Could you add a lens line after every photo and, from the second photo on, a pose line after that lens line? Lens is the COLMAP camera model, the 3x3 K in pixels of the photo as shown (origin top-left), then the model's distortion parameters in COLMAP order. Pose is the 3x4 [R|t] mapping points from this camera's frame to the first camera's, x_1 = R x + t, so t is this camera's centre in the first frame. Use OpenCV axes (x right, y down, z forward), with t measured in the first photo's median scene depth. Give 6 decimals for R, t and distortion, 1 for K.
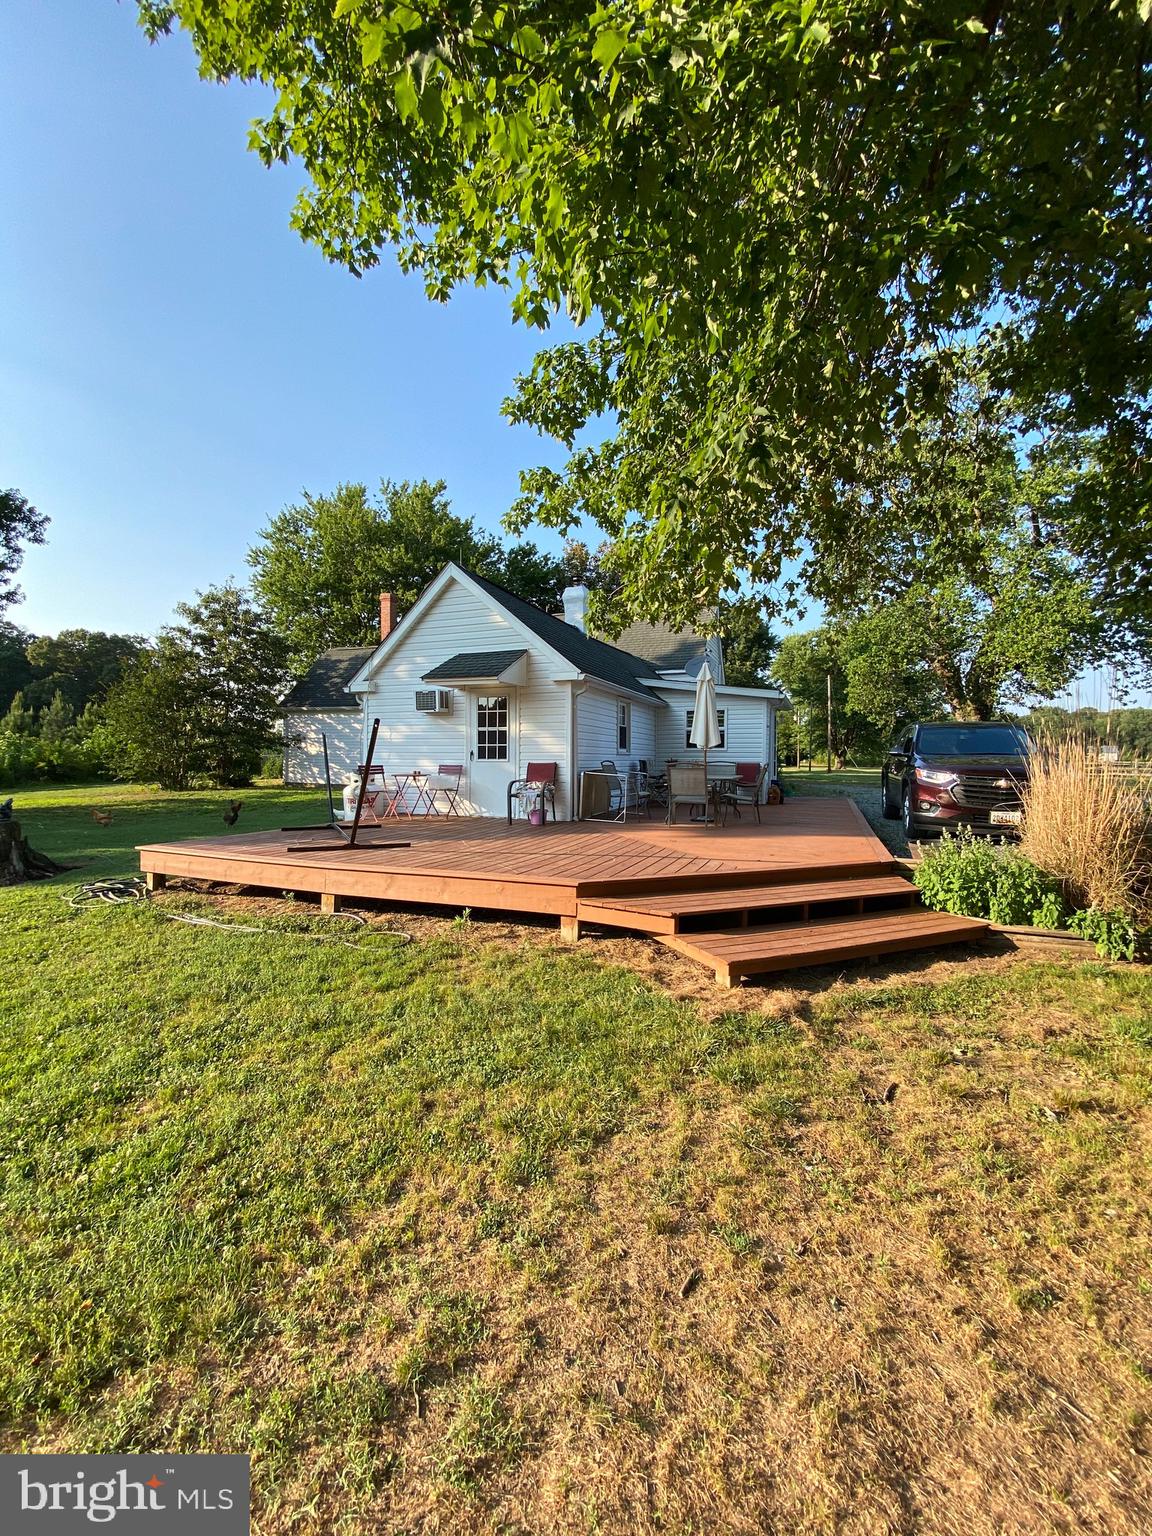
lens RADIAL K [[618.3, 0, 578.4], [0, 618.3, 766.2], [0, 0, 1]] dist [0.000785, 0.000011]
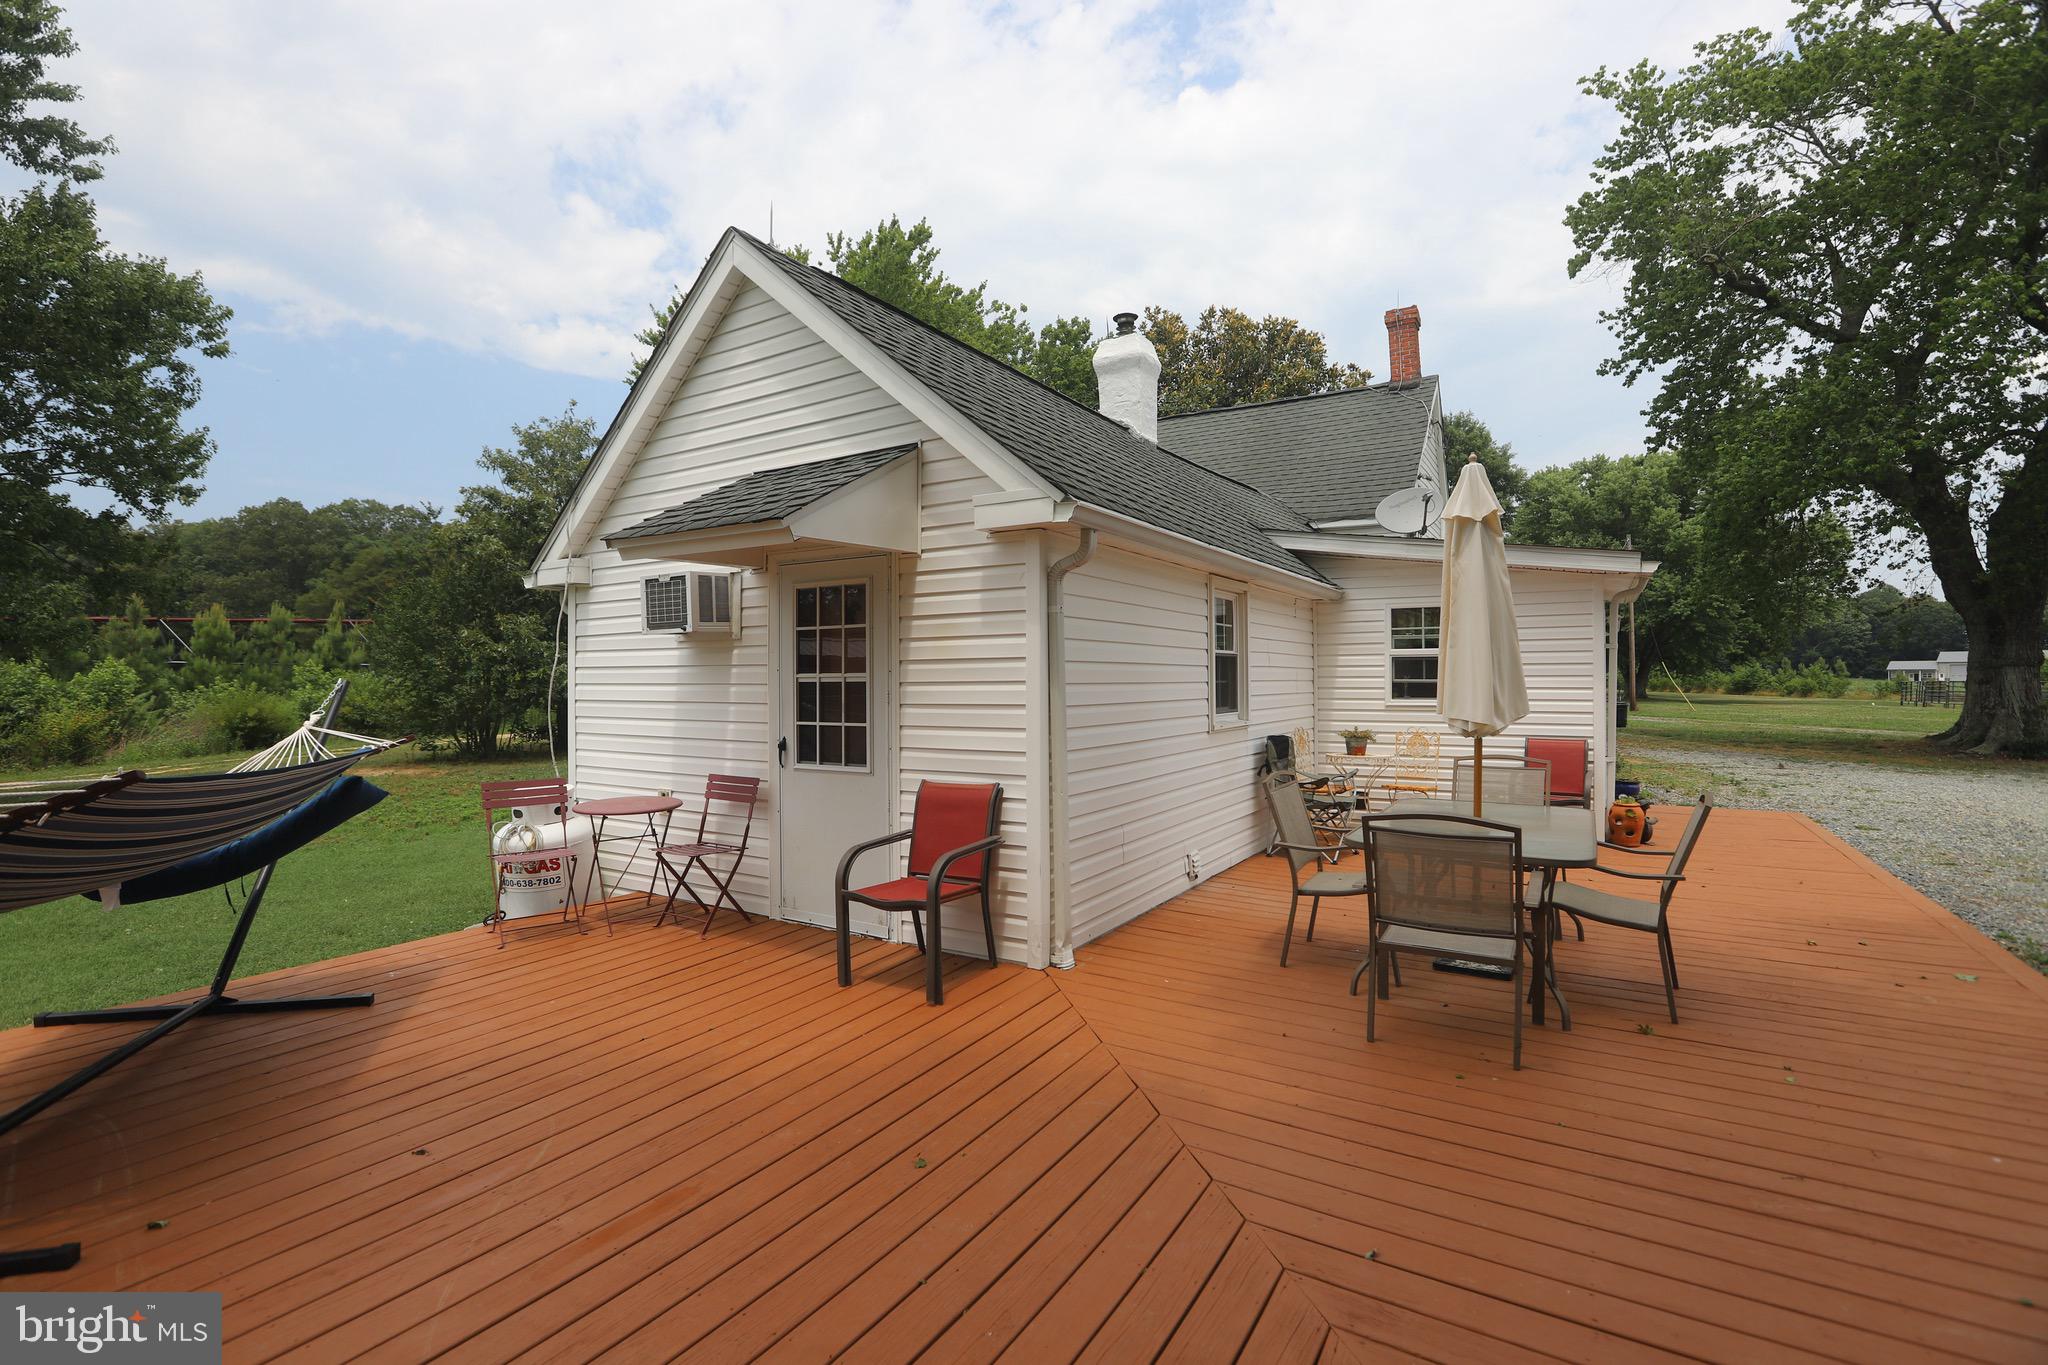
lens RADIAL K [[930.4, 0, 1017.7], [0, 930.4, 682.3], [0, 0, 1]] dist [-0.040969, 0.001323]
pose [[0.983177, -0.011743, -0.182279, 0.049765], [0.010236, 0.999905, -0.009204, -0.042272], [0.182370, 0.007184, 0.983204, 0.406898]]
